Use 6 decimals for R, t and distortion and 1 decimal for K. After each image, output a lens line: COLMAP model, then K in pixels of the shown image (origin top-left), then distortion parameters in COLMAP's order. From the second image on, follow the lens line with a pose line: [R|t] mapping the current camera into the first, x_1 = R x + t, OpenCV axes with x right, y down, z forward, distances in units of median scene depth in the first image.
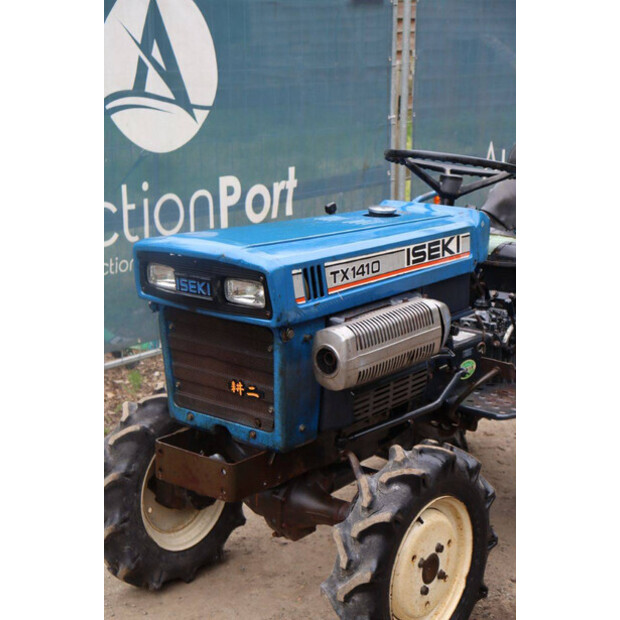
lens RADIAL K [[1138.4, 0, 304.6], [0, 1138.4, 315.3], [0, 0, 1]] dist [0.190391, 0.000000]
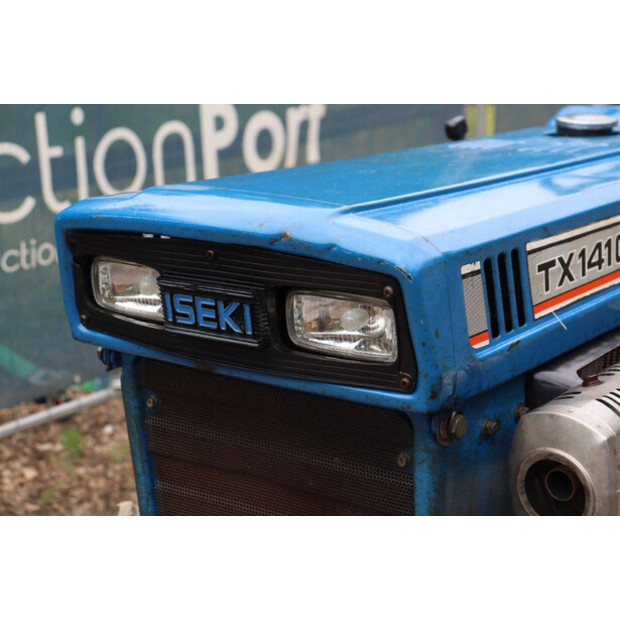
lens RADIAL K [[1425.6, 0, 314.5], [0, 1425.6, 306.8], [0, 0, 1]] dist [0.404635, 0.000000]
pose [[0.999177, -0.035300, 0.019991, -0.065096], [0.035203, 0.999367, 0.005204, -0.026825], [-0.020162, -0.004496, 0.999787, 0.457174]]
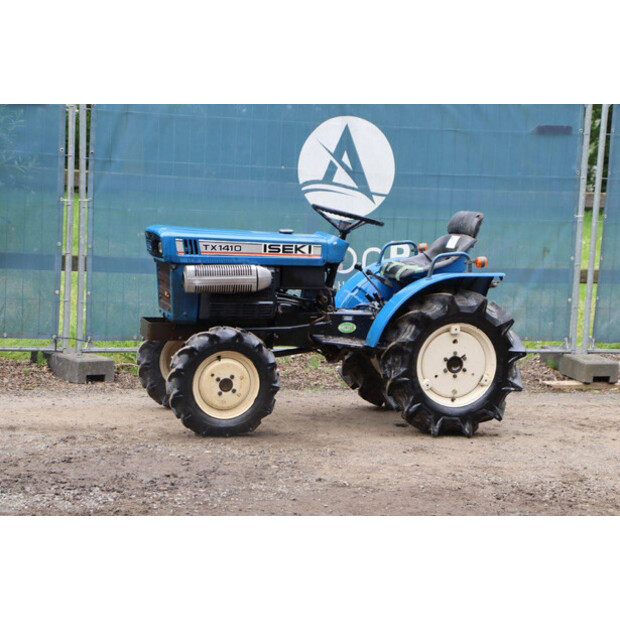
lens RADIAL K [[1425.6, 0, 314.7], [0, 1425.6, 307.2], [0, 0, 1]] dist [0.404635, 0.000000]
pose [[0.837995, 0.092345, -0.537807, 1.636013], [-0.165914, 0.982034, -0.089900, 0.283138], [0.519842, 0.164566, 0.838261, -1.155095]]
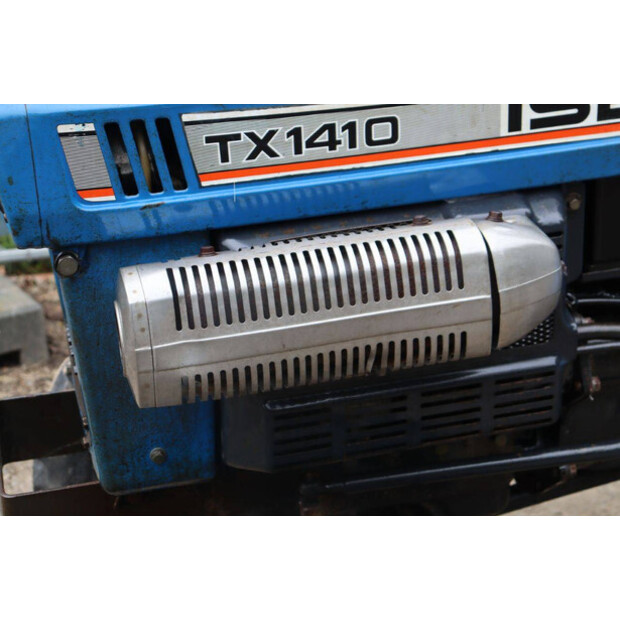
lens RADIAL K [[1425.6, 0, 311.3], [0, 1425.6, 315.2], [0, 0, 1]] dist [0.404635, 0.000000]
pose [[0.804534, 0.199562, -0.559374, 0.358357], [-0.097296, 0.973419, 0.207337, -0.084739], [0.585882, -0.112385, 0.802566, 0.540848]]
